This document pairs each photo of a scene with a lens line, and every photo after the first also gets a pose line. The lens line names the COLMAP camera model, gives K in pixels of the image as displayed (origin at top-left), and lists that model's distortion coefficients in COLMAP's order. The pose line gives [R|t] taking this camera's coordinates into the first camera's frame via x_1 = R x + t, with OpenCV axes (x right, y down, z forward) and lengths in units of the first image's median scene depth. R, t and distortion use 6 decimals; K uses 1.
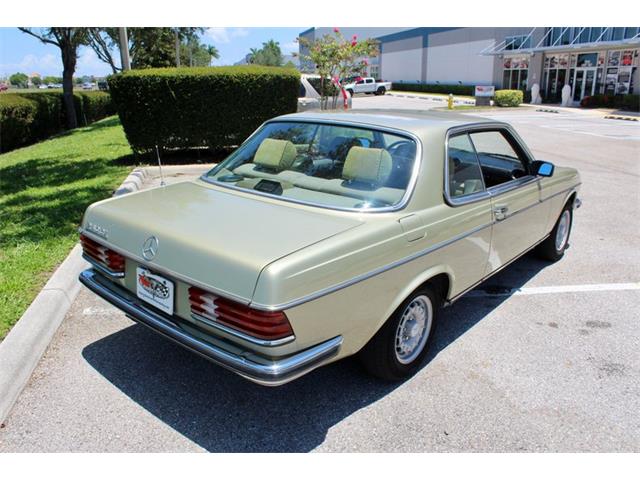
lens RADIAL K [[531.2, 0, 320.1], [0, 531.2, 243.2], [0, 0, 1]] dist [-0.171372, 0.152368]
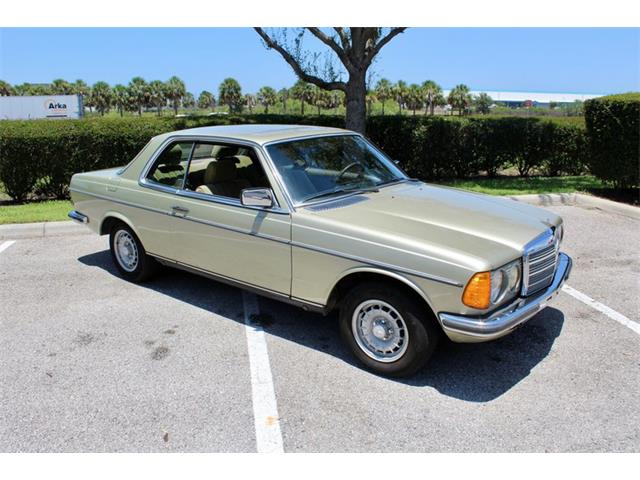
lens RADIAL K [[531.2, 0, 320.1], [0, 531.2, 243.2], [0, 0, 1]] dist [-0.171372, 0.152368]
pose [[0.038251, 0.253457, -0.966590, 0.178933], [-0.295367, 0.926944, 0.231372, -0.042154], [0.954618, 0.276649, 0.110320, 0.139972]]
